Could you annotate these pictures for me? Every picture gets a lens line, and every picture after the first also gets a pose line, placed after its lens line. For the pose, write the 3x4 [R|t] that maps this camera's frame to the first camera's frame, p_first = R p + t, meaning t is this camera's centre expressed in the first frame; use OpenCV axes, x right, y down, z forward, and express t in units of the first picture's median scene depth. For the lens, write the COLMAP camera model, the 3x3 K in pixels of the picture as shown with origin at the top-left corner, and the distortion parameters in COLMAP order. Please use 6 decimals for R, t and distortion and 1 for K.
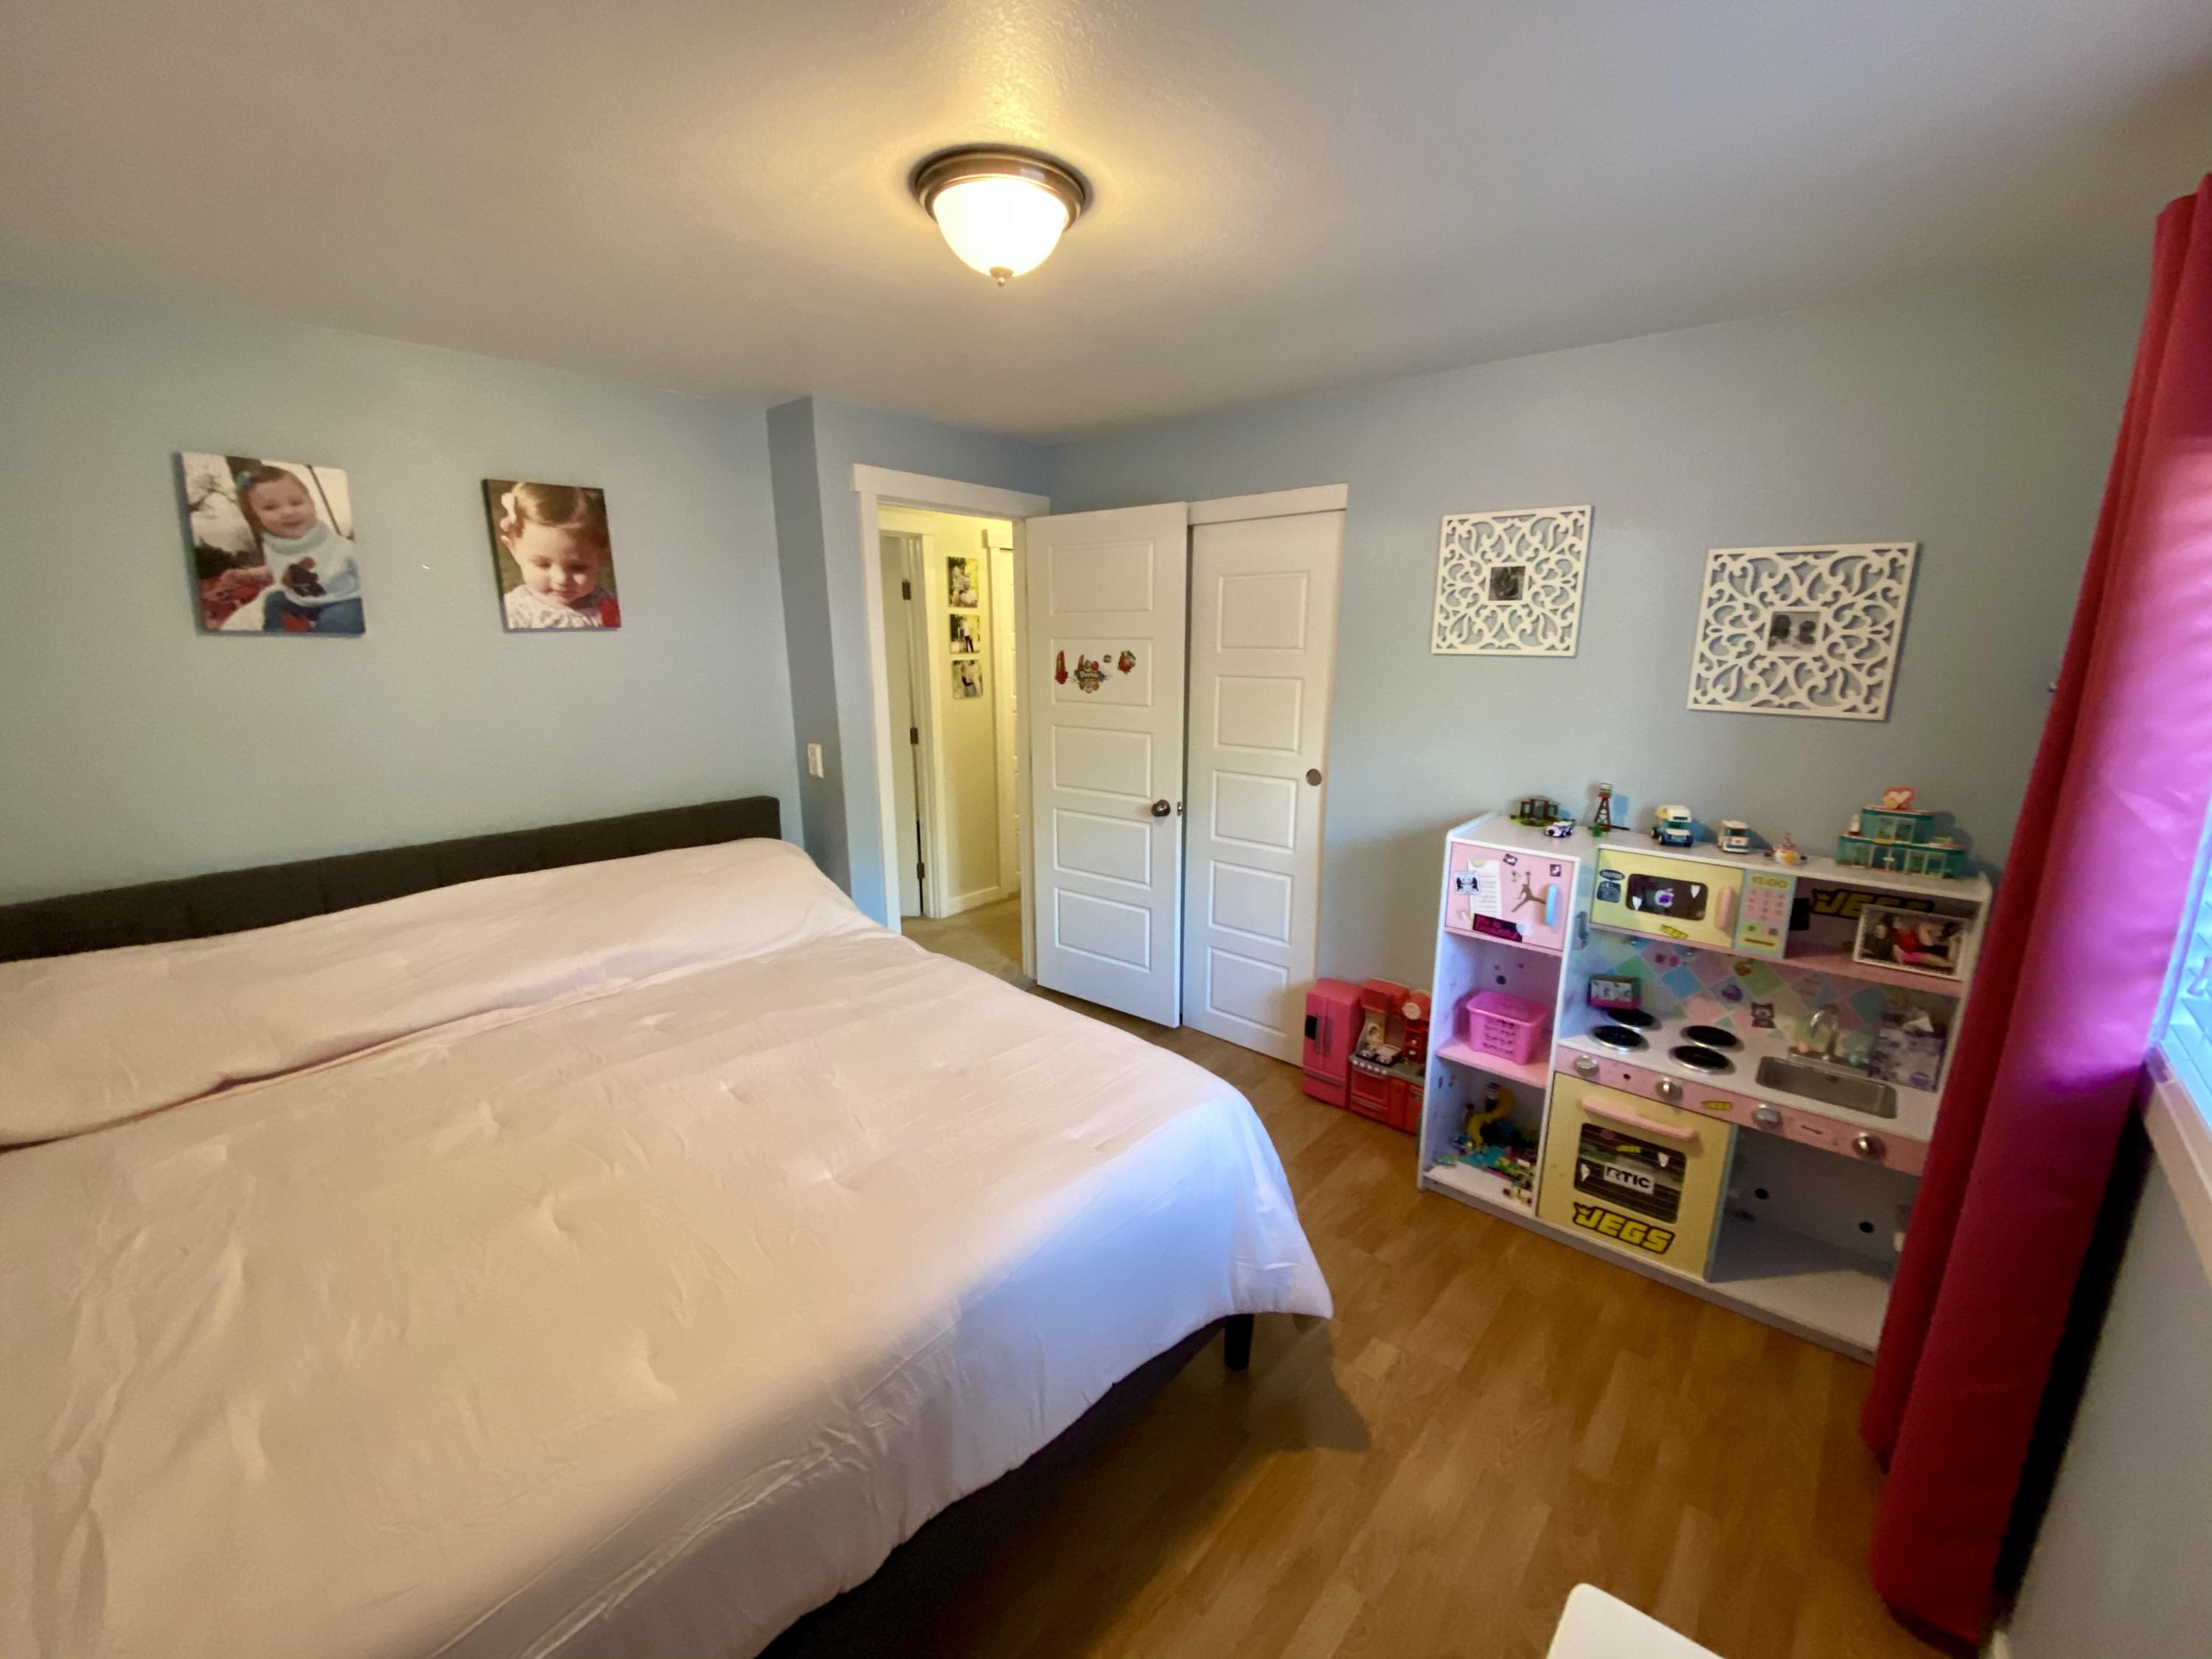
lens RADIAL K [[889.1, 0, 1104.0], [0, 889.1, 823.5], [0, 0, 1]] dist [0.010657, -0.015011]
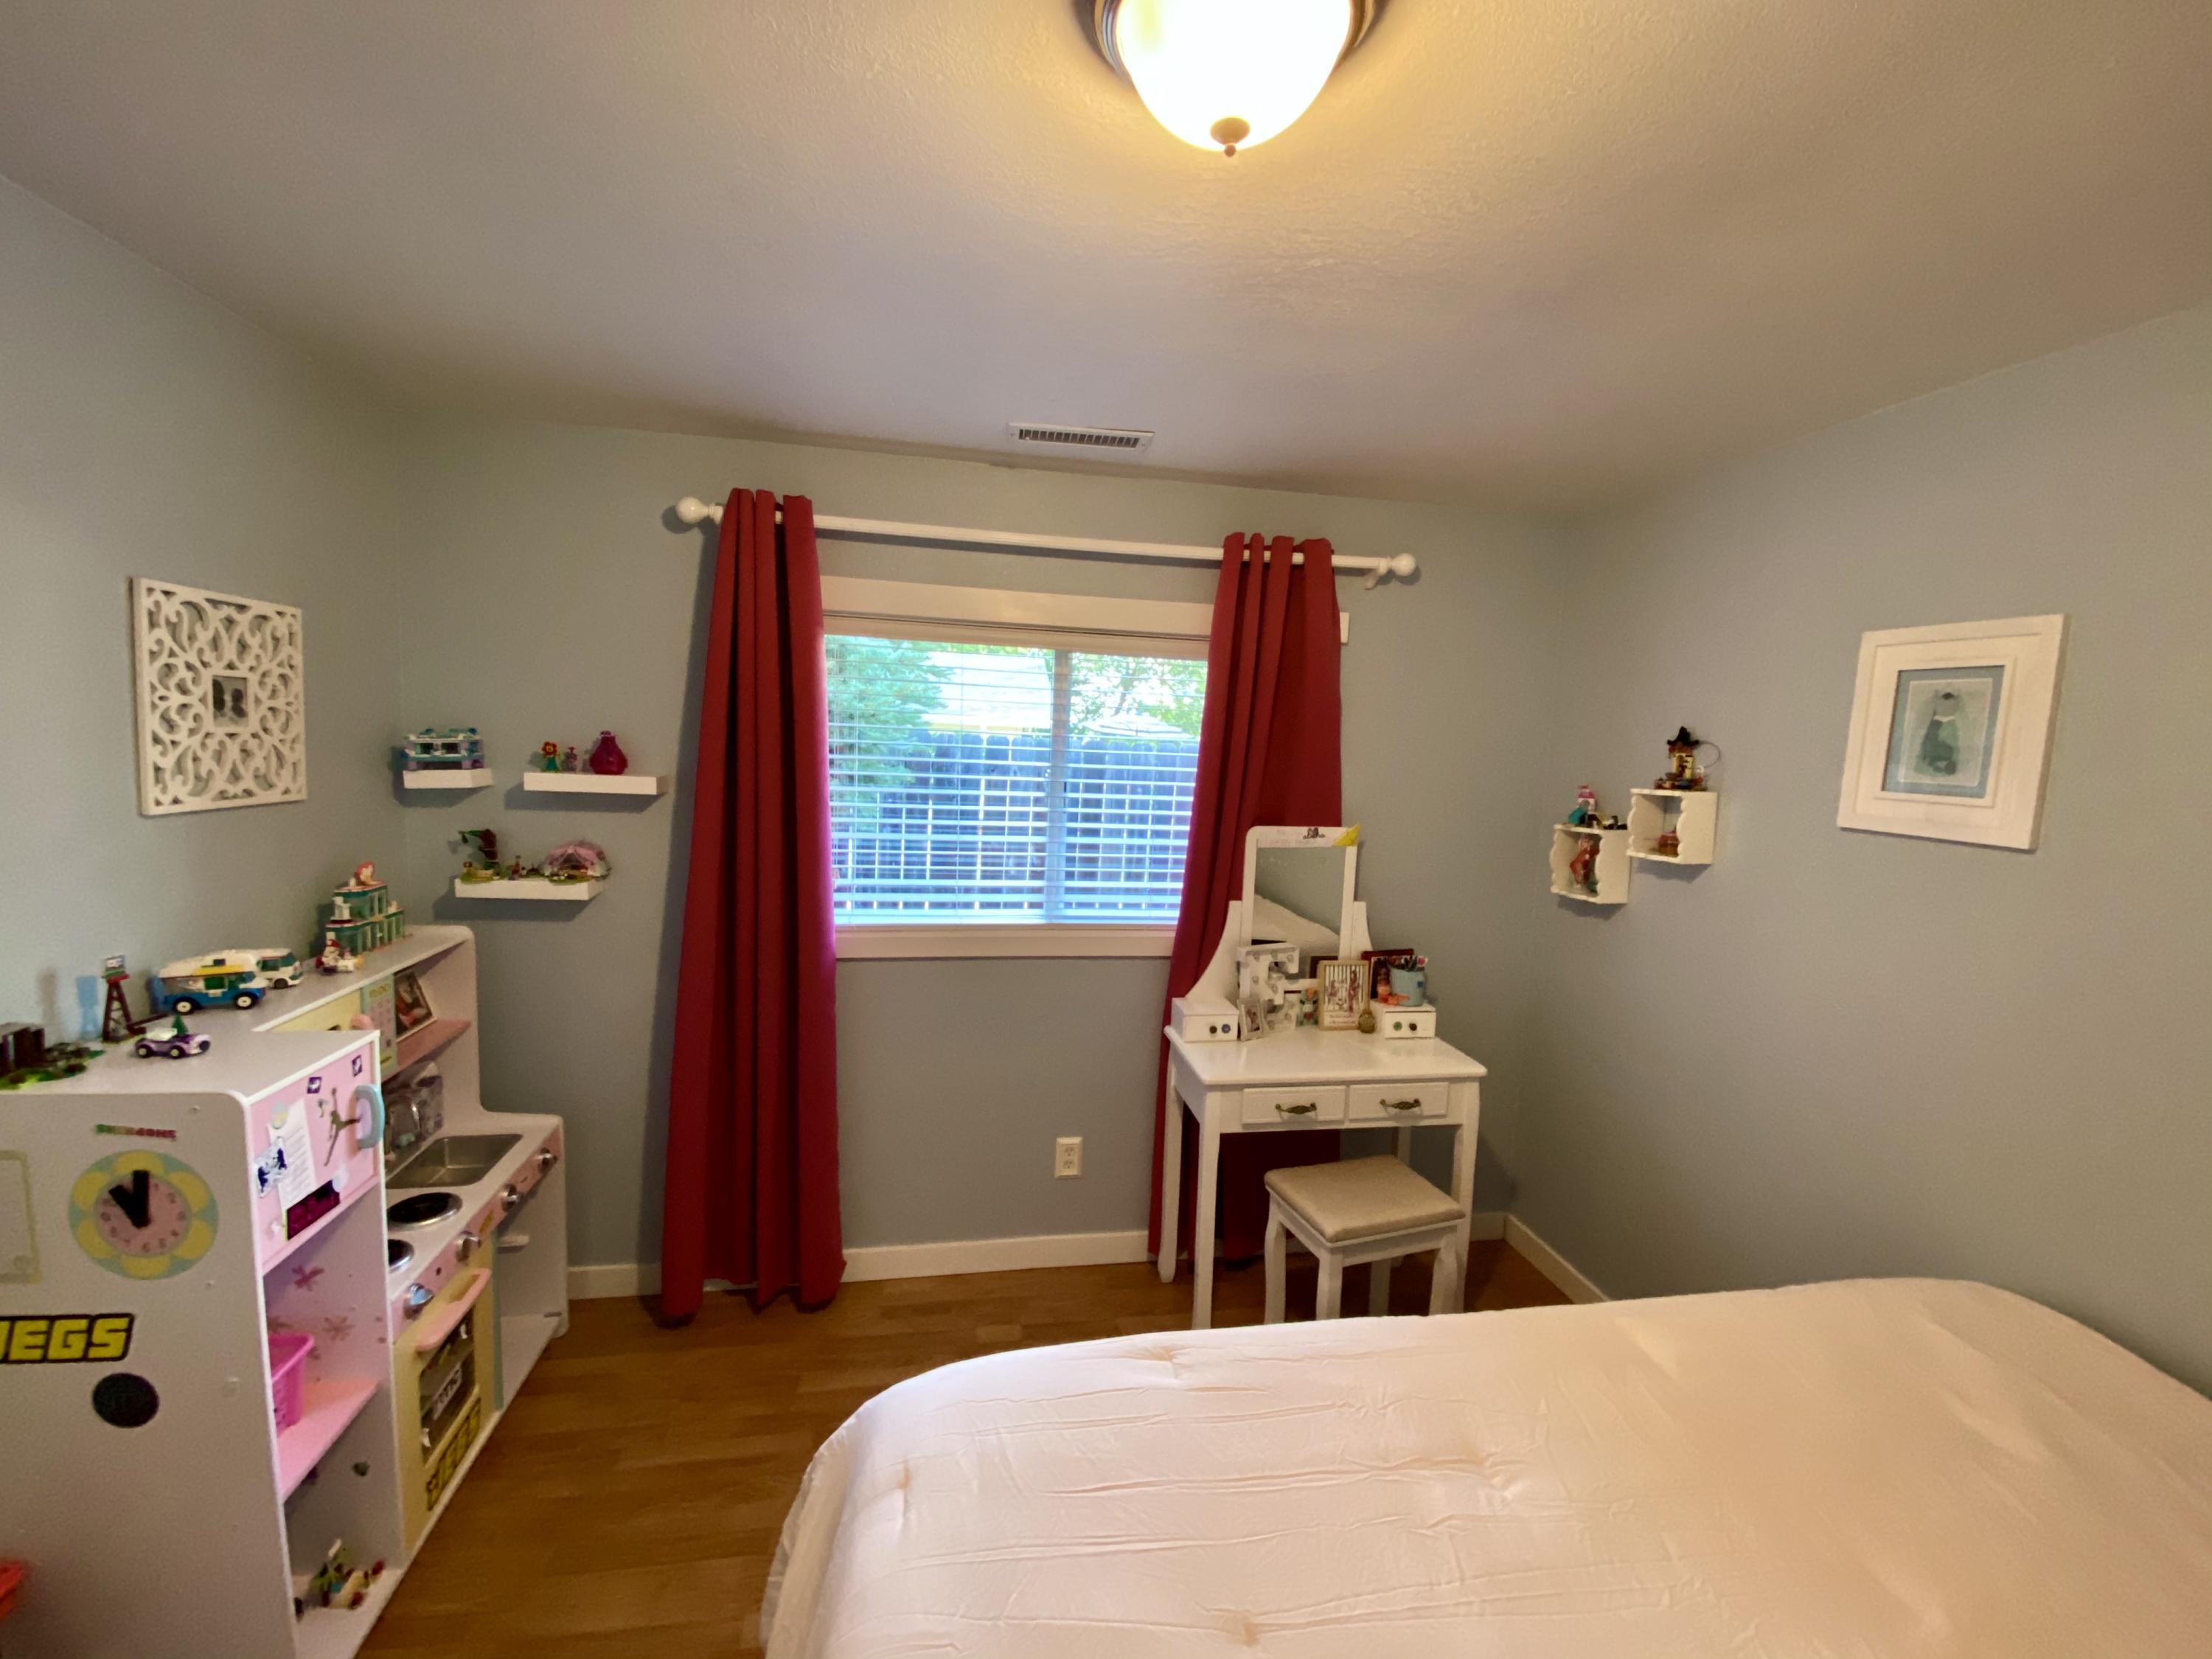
lens RADIAL K [[889.1, 0, 1113.1], [0, 889.1, 835.5], [0, 0, 1]] dist [0.010657, -0.015011]
pose [[-0.770801, -0.104578, 0.628434, -0.318517], [0.093629, 0.957128, 0.274116, -0.238857], [-0.630159, 0.270129, -0.727963, 1.087000]]
